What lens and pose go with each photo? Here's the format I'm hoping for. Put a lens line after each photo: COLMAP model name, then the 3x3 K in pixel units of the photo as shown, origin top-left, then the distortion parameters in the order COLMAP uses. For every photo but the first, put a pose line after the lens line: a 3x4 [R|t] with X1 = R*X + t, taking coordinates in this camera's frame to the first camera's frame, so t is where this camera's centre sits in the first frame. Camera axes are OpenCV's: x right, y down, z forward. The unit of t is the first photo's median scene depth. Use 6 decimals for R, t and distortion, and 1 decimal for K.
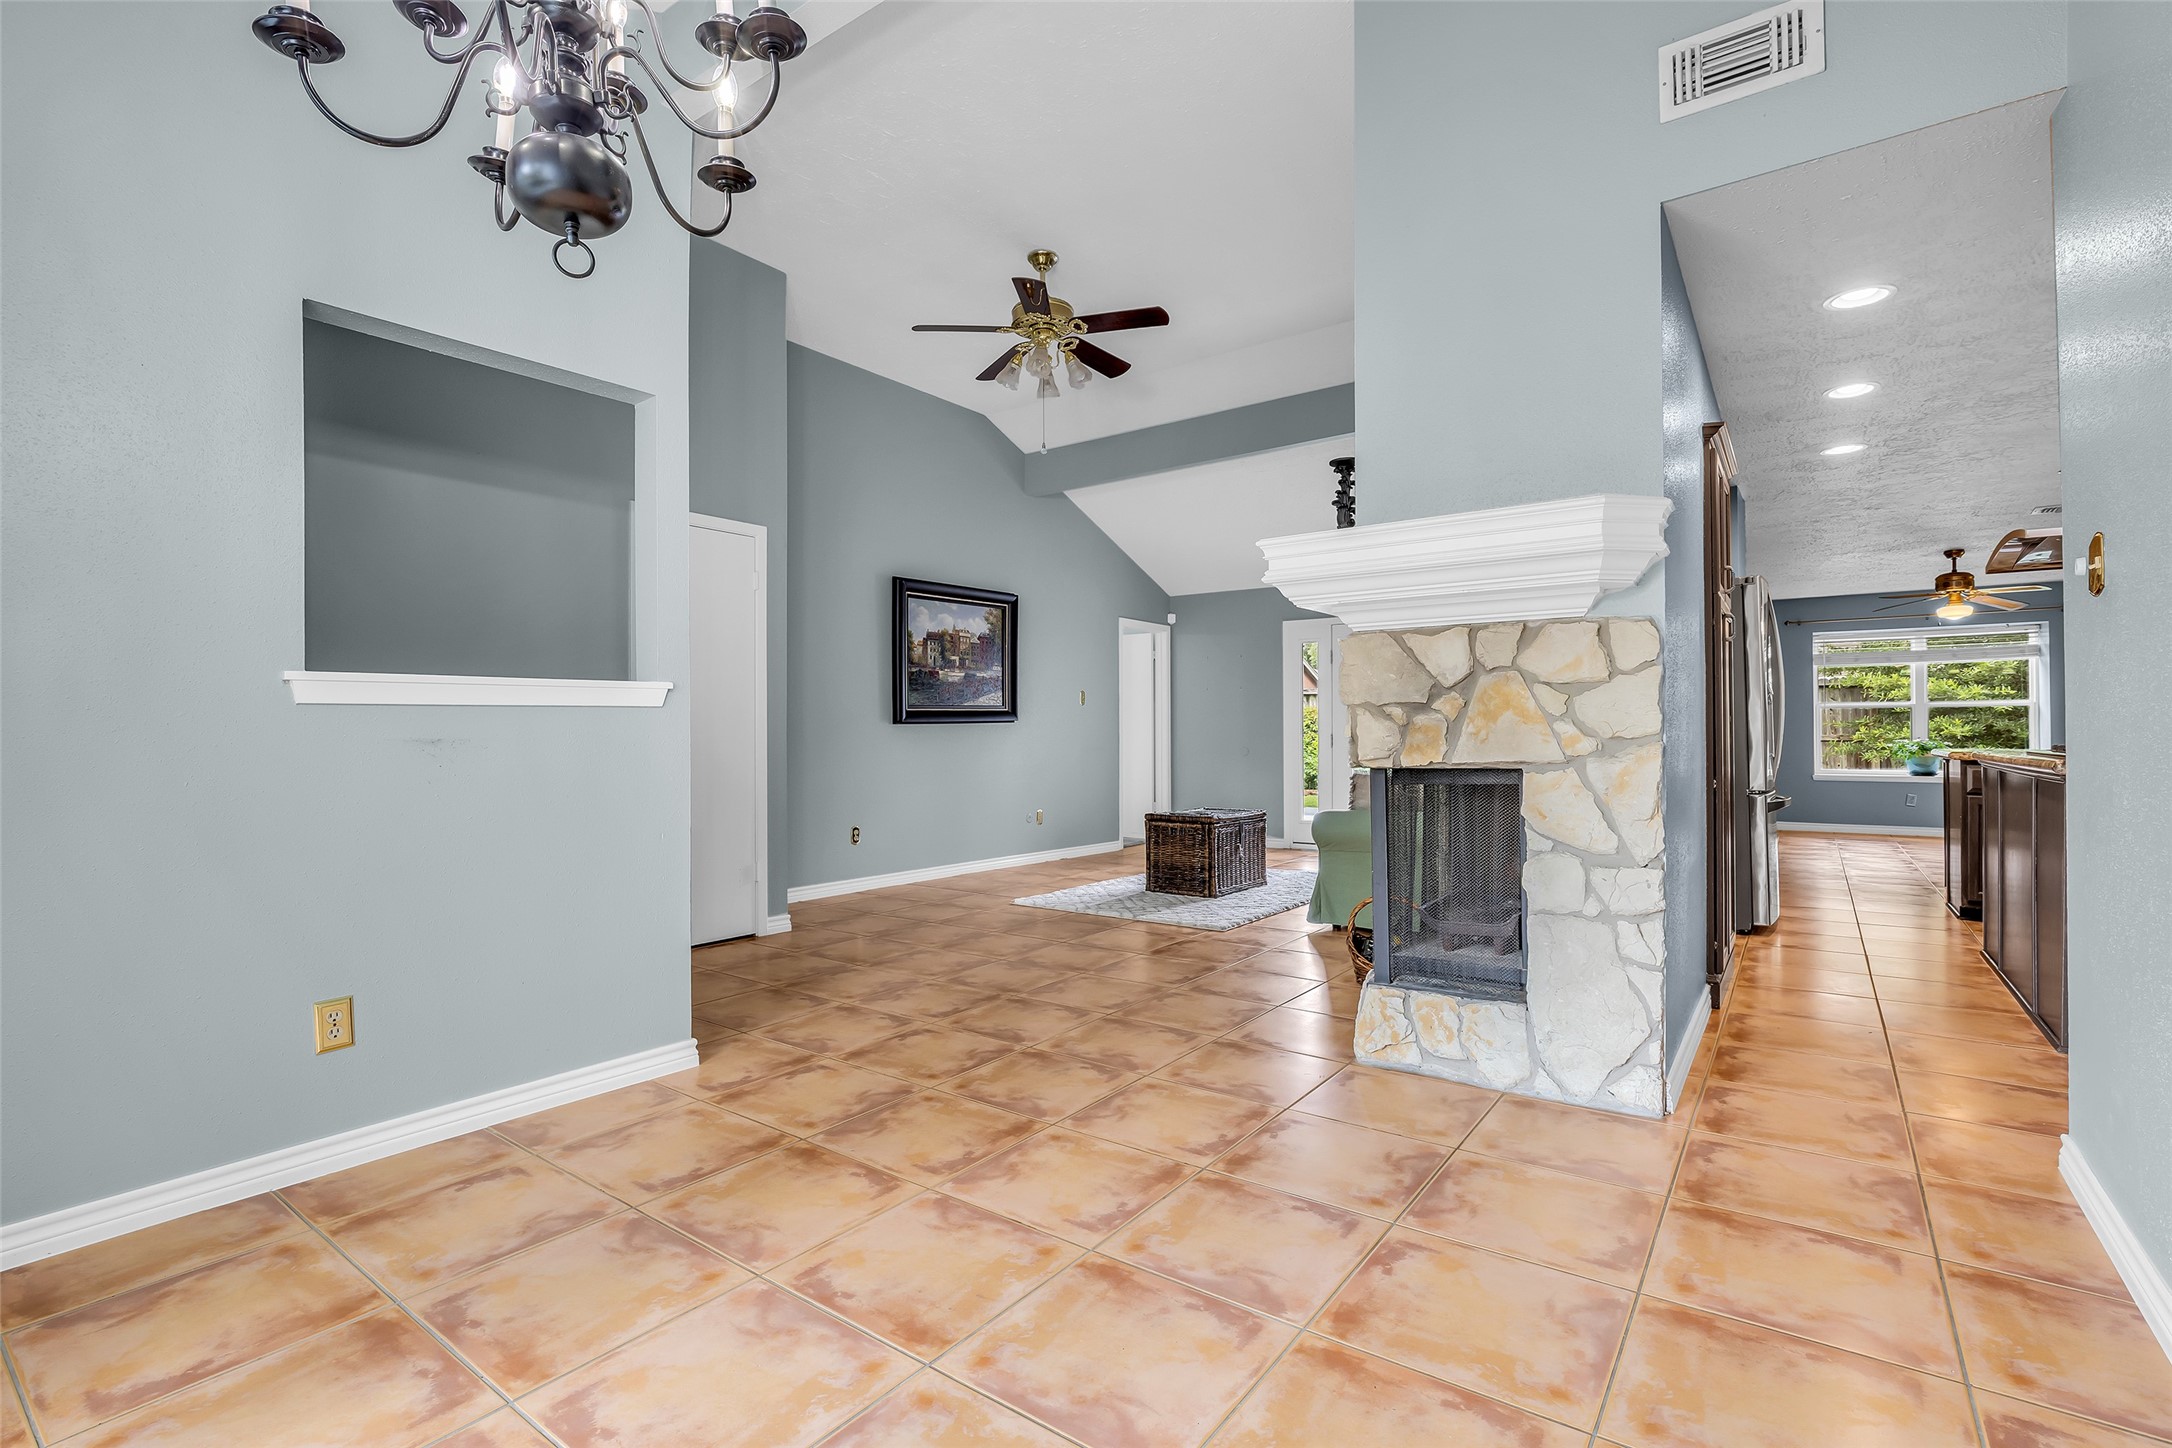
lens RADIAL K [[997.5, 0, 1067.5], [0, 997.5, 723.7], [0, 0, 1]] dist [-0.018712, 0.004707]
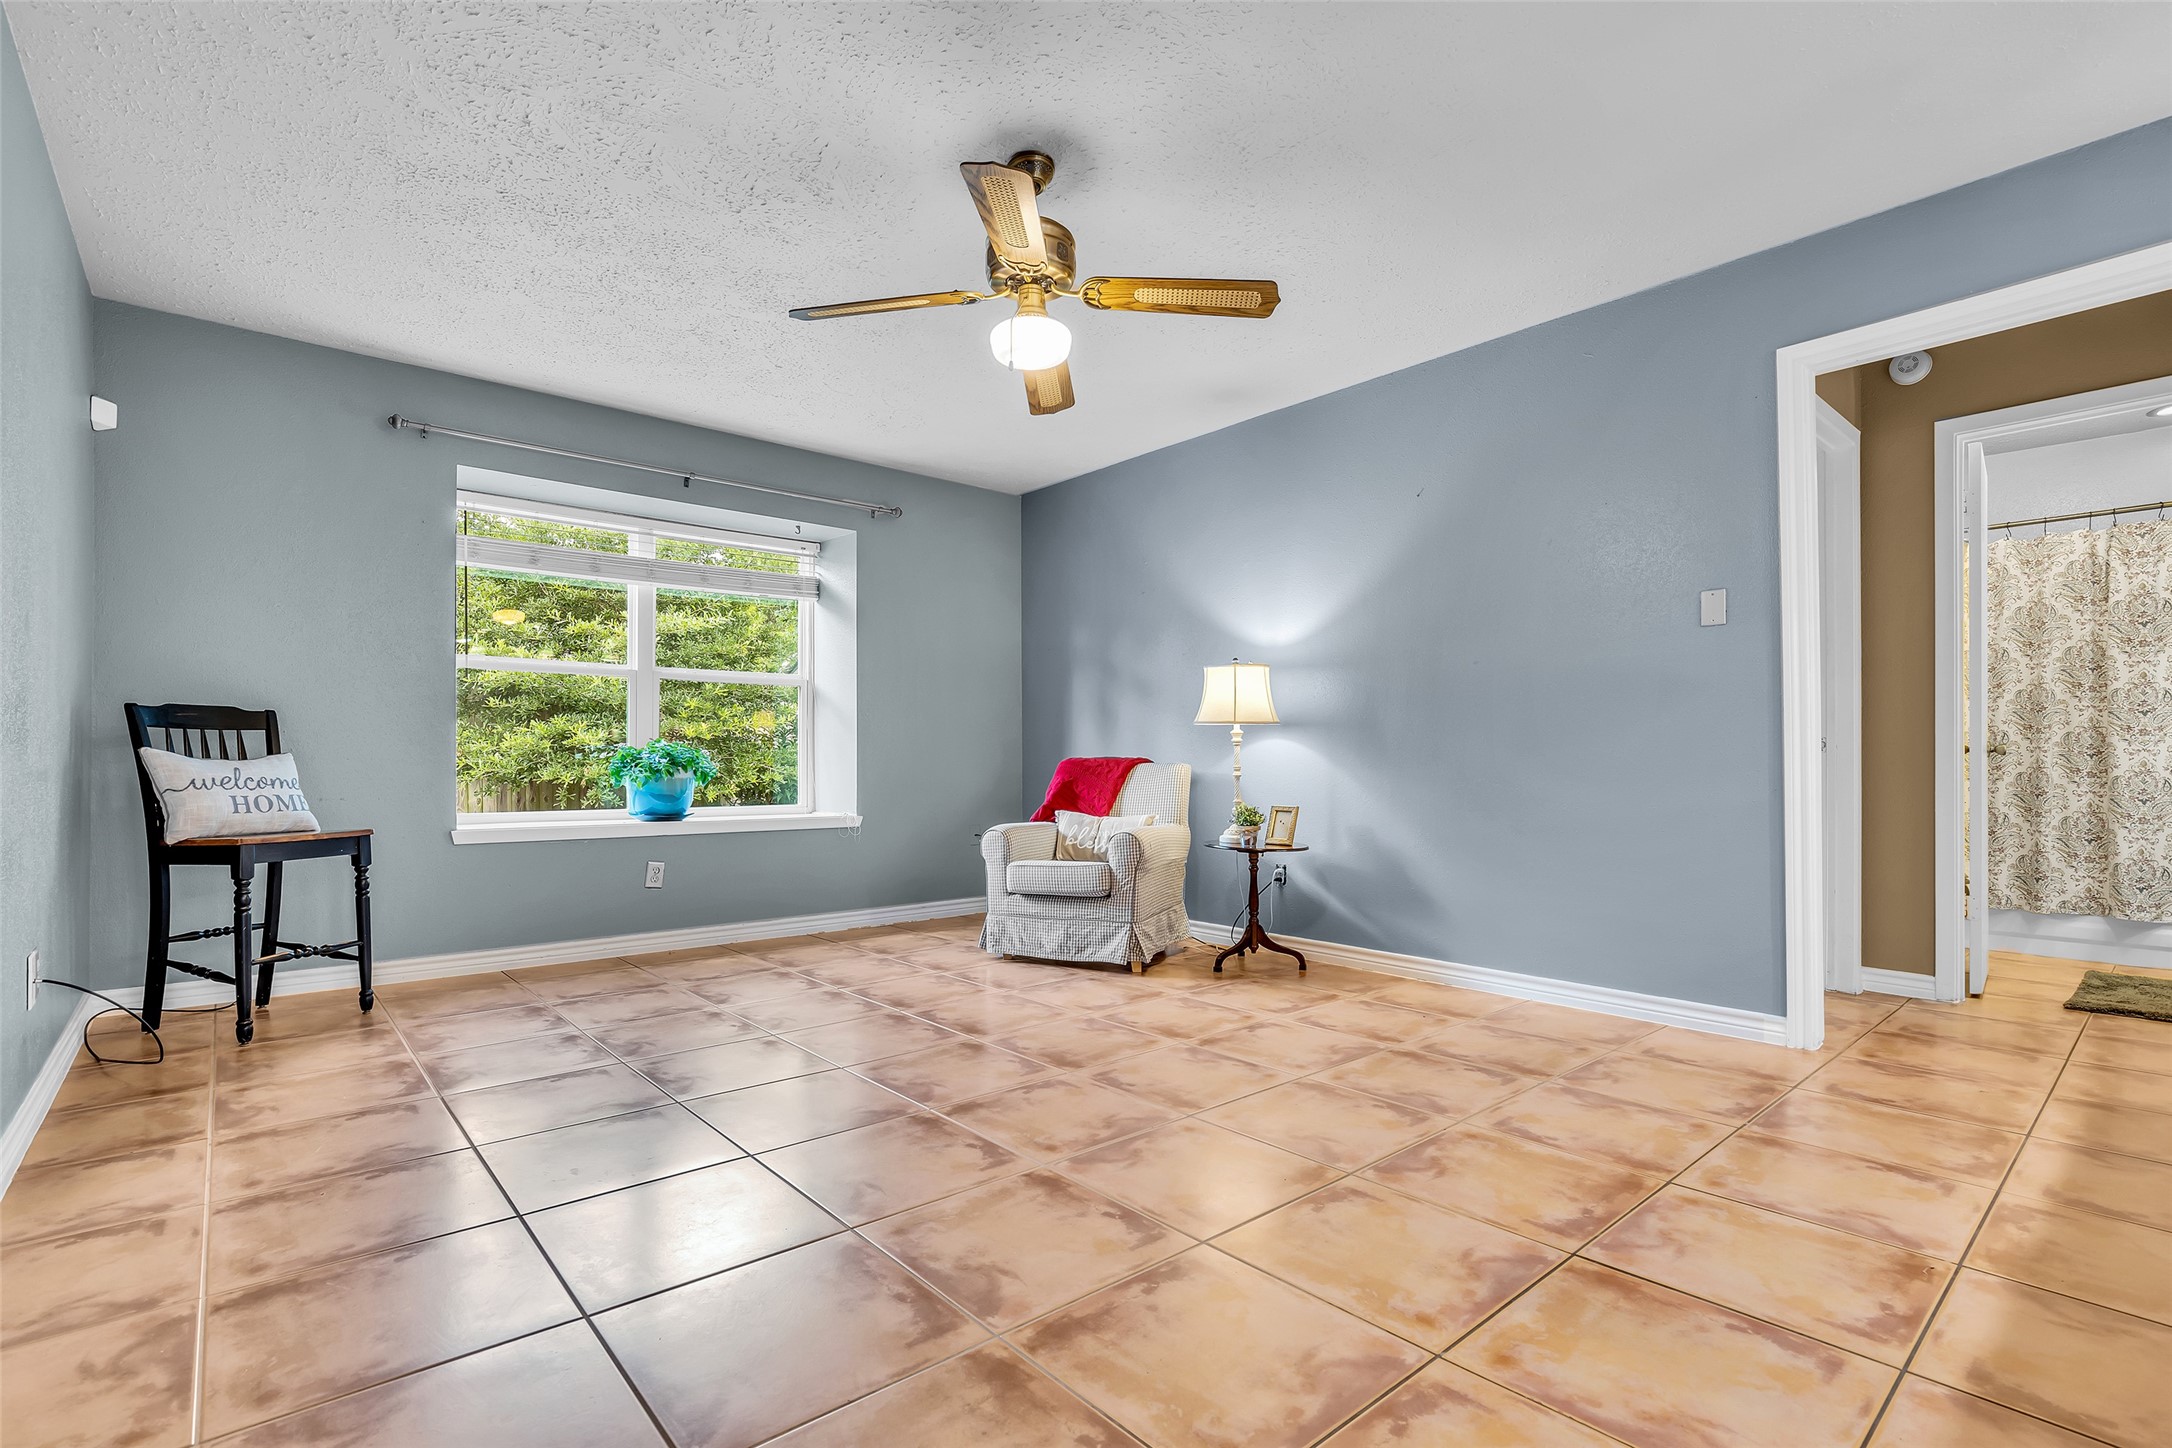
lens RADIAL K [[997.5, 0, 1071.2], [0, 997.5, 750.9], [0, 0, 1]] dist [-0.018712, 0.004707]
pose [[0.216972, 0.012078, 0.976103, 0.445398], [-0.012555, 0.999875, -0.009581, 0.022066], [-0.976097, -0.010176, 0.217097, 0.709876]]
